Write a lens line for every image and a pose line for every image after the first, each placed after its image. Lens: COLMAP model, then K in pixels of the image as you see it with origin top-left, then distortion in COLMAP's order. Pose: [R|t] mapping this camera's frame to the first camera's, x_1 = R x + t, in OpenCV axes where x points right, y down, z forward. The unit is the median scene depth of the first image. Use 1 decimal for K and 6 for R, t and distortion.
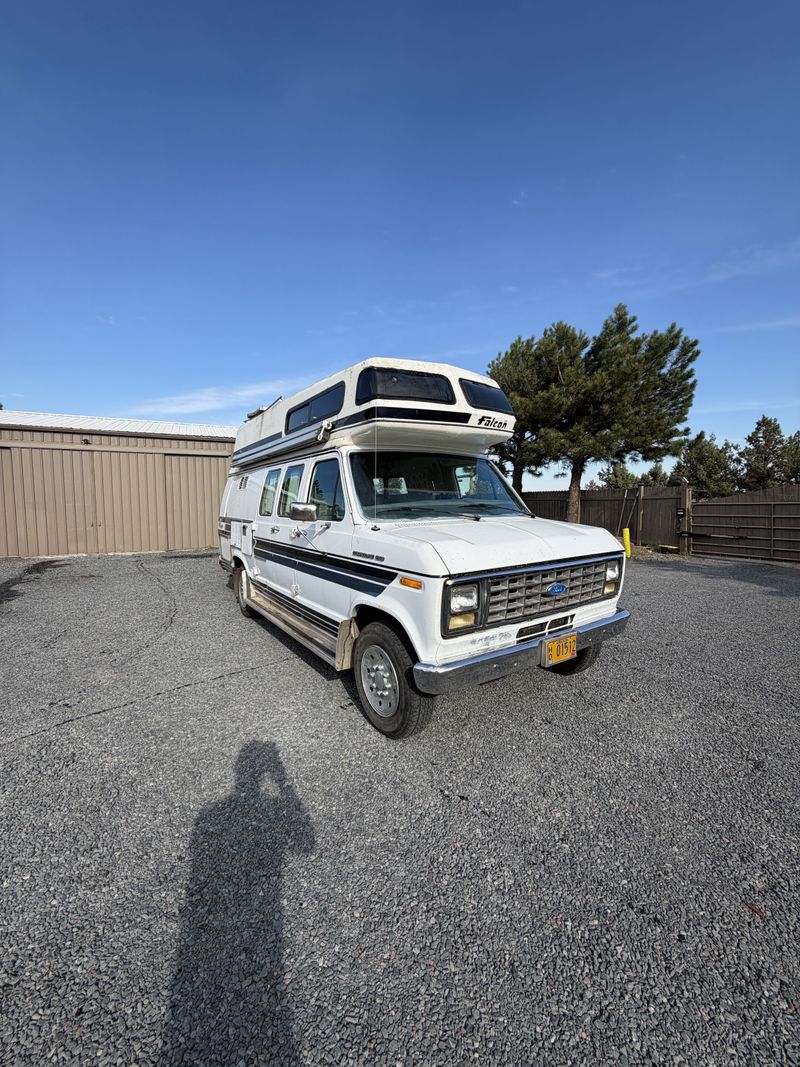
lens RADIAL K [[423.5, 0, 389.1], [0, 423.5, 528.1], [0, 0, 1]] dist [-0.014037, -0.000255]
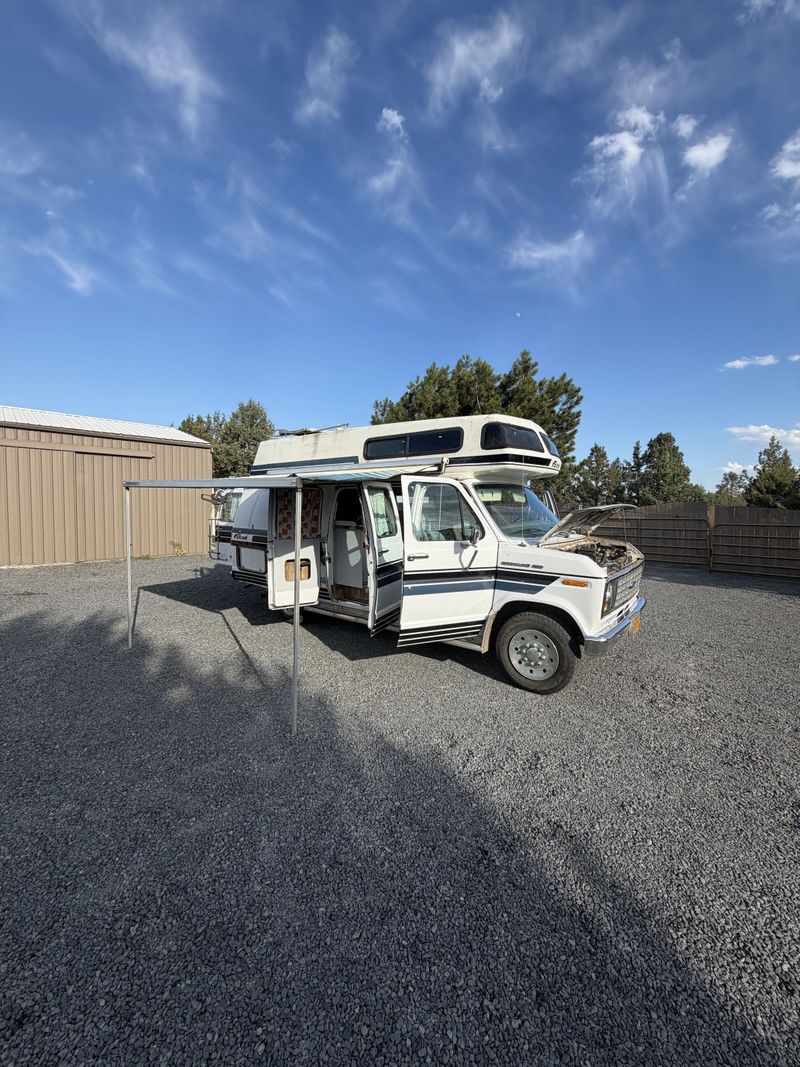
lens RADIAL K [[423.5, 0, 393.6], [0, 423.5, 529.6], [0, 0, 1]] dist [-0.014037, -0.000255]
pose [[0.951411, 0.003003, 0.307908, -0.462278], [-0.000917, 0.999976, -0.006921, -0.020830], [-0.307921, 0.006303, 0.951391, -0.094146]]
